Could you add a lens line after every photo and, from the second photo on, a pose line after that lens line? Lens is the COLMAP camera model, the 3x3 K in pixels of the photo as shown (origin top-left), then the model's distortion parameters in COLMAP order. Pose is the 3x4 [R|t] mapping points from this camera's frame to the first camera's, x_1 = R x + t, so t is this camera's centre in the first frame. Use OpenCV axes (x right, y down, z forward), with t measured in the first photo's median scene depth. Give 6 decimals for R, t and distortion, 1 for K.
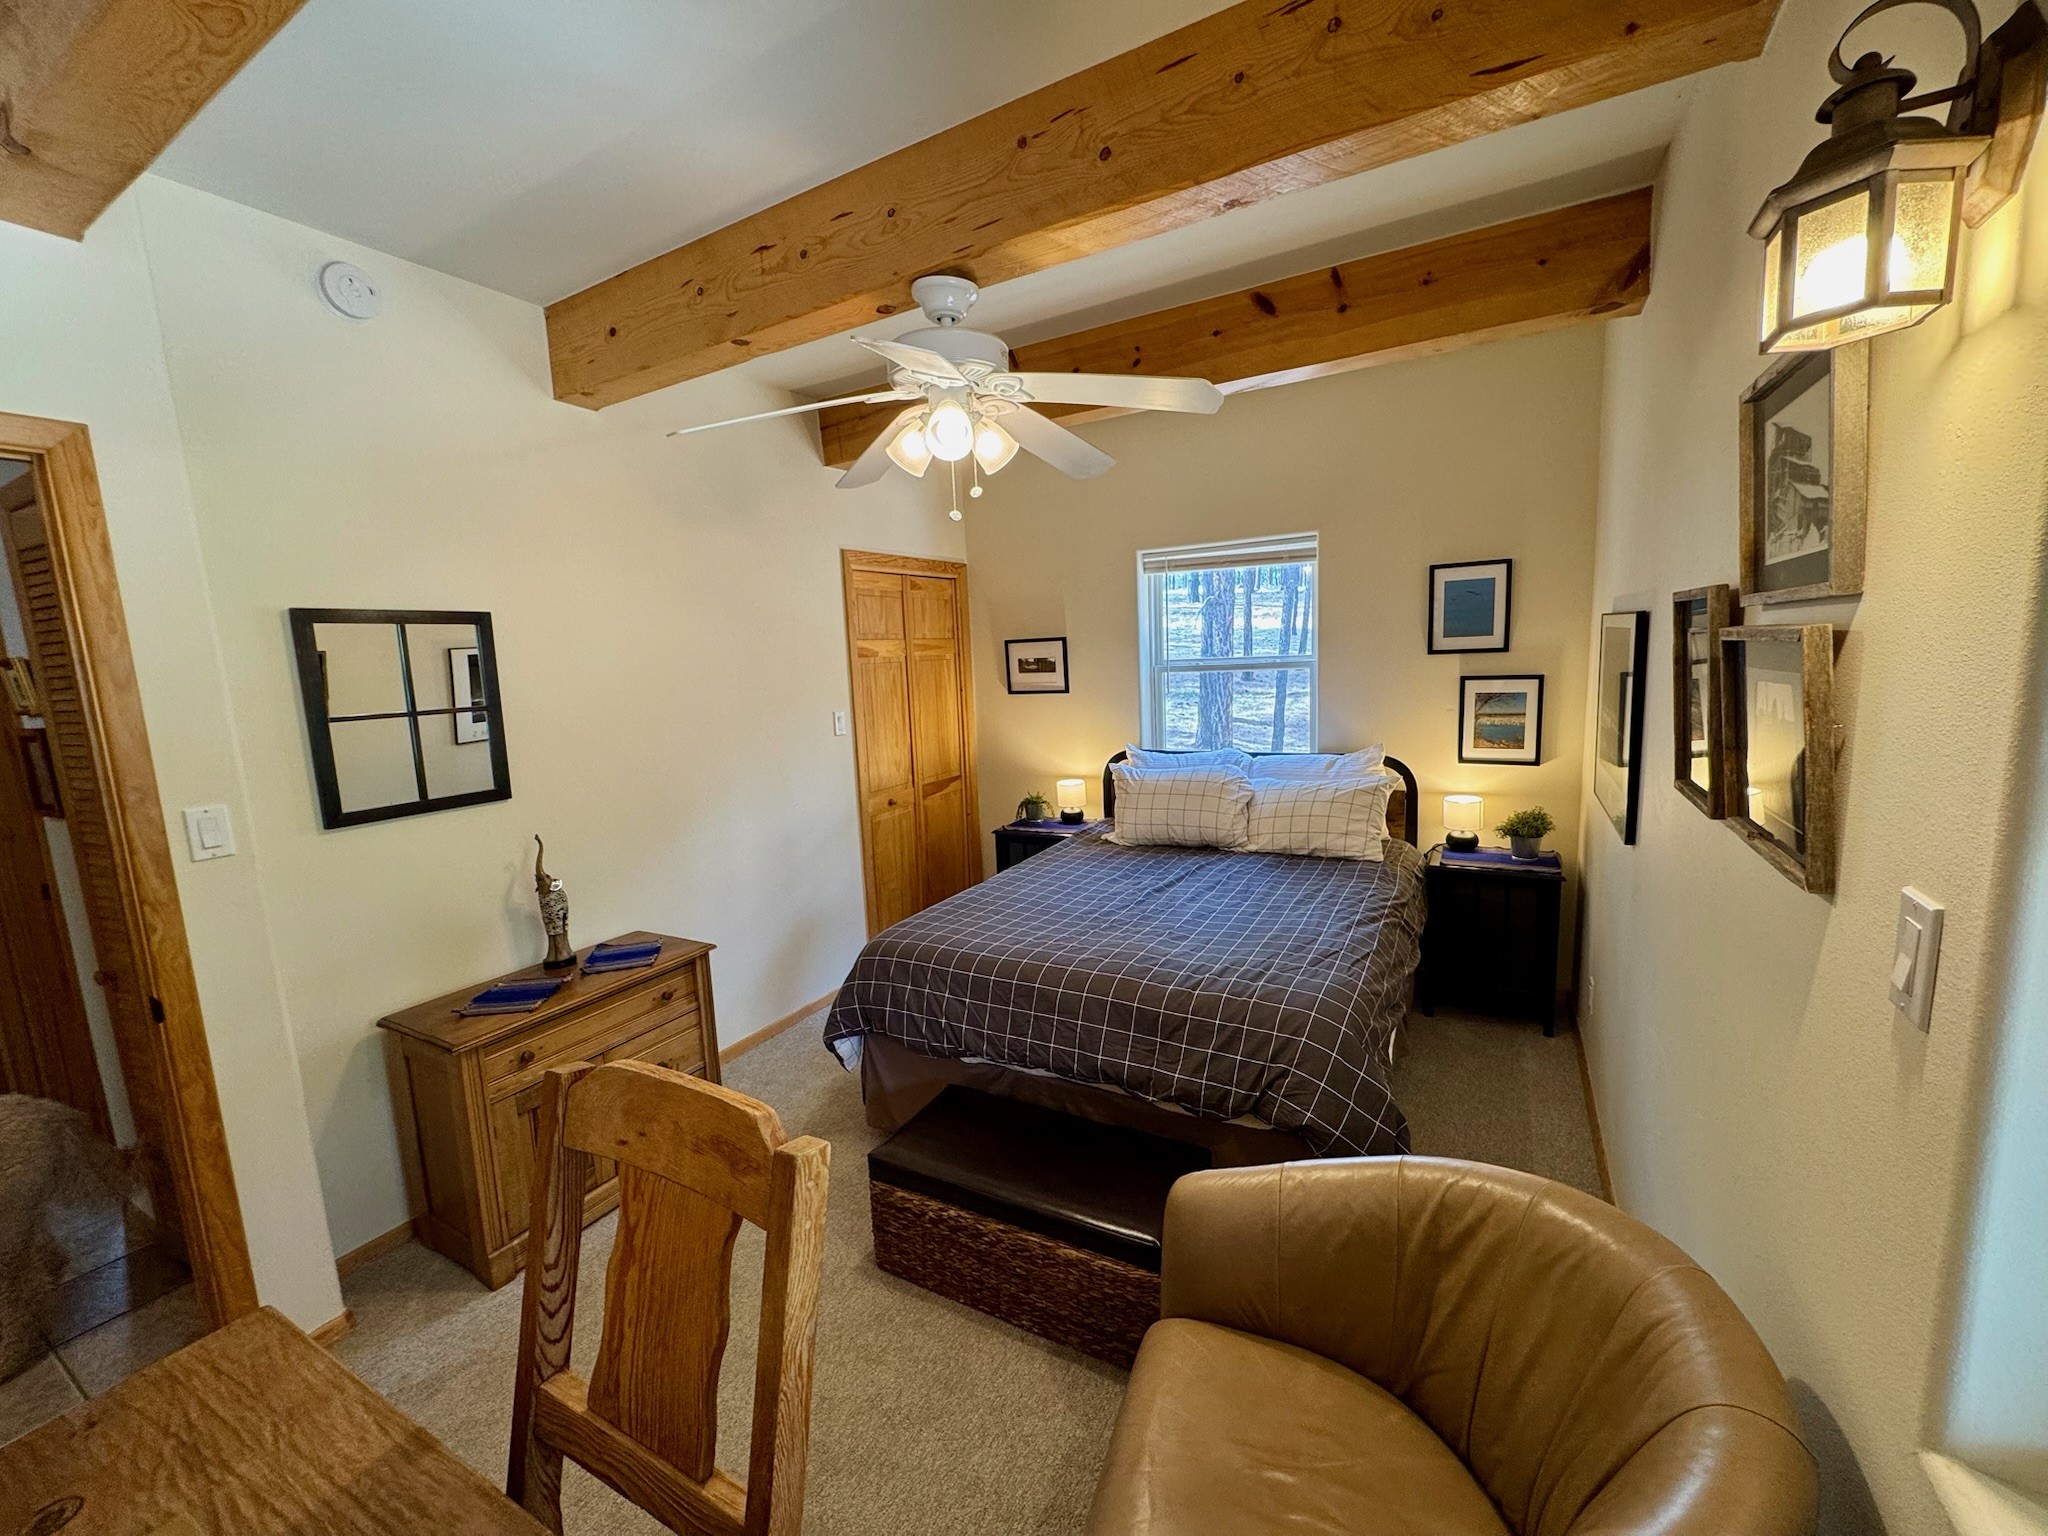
lens RADIAL K [[815.9, 0, 1024.0], [0, 815.9, 768.0], [0, 0, 1]] dist [-0.000025, 0.000053]
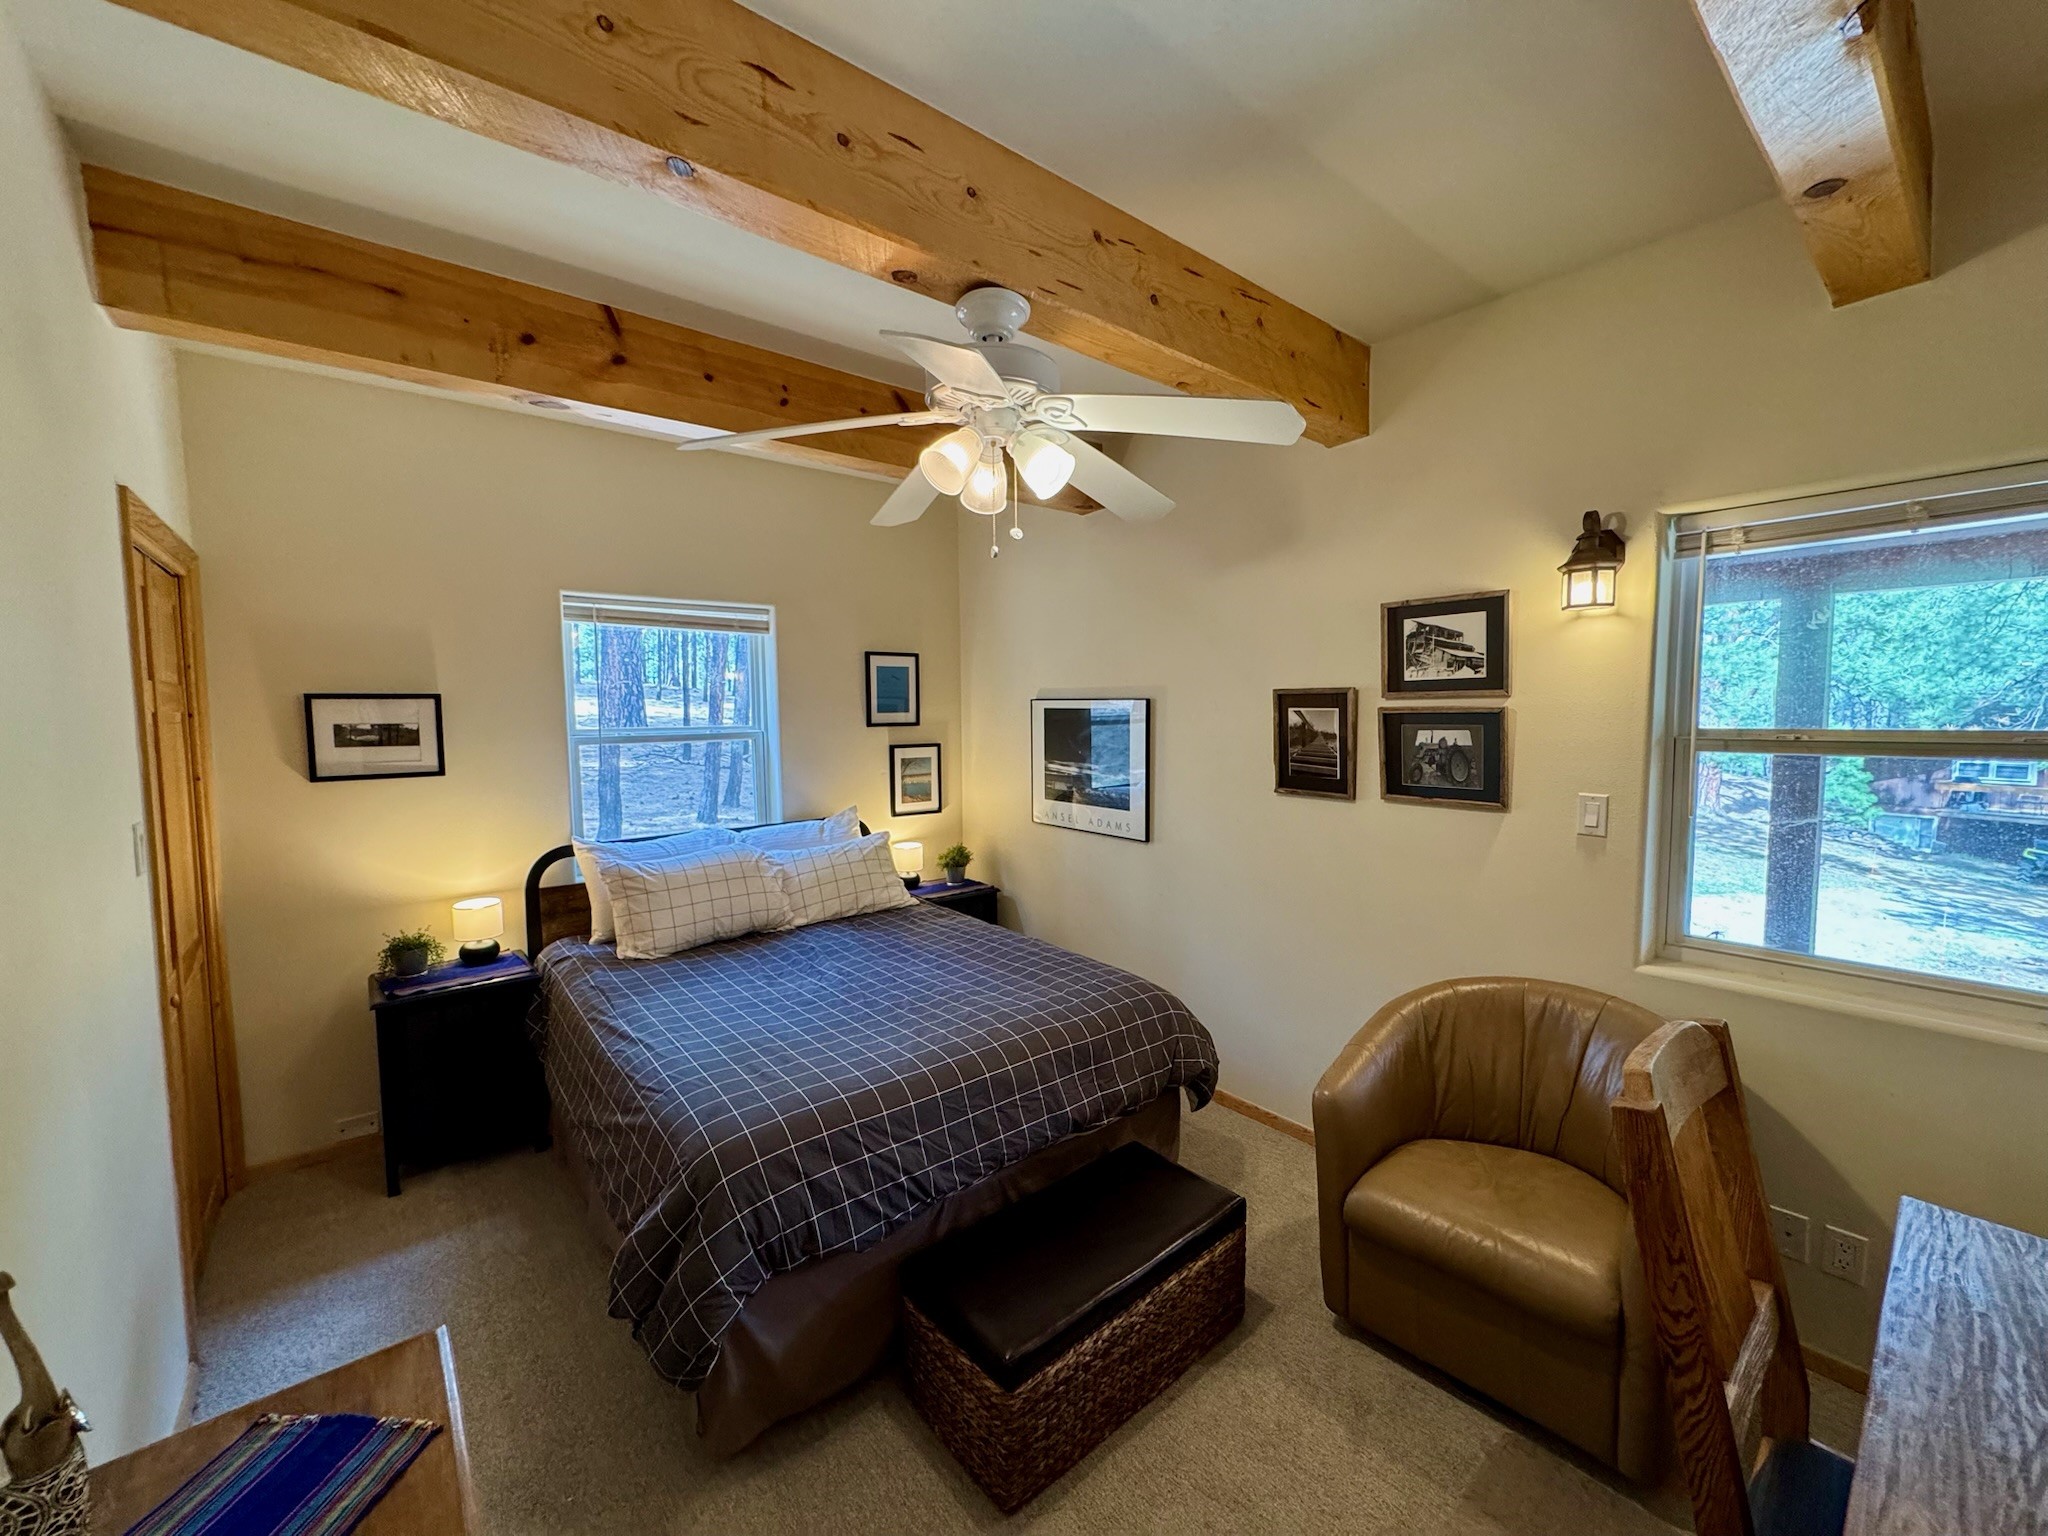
lens RADIAL K [[815.9, 0, 1024.0], [0, 815.9, 768.0], [0, 0, 1]] dist [-0.000025, 0.000053]
pose [[0.356839, -0.026868, 0.933779, -0.525208], [0.124886, 0.991986, -0.019181, -0.031161], [-0.925780, 0.123461, 0.357335, 0.392349]]
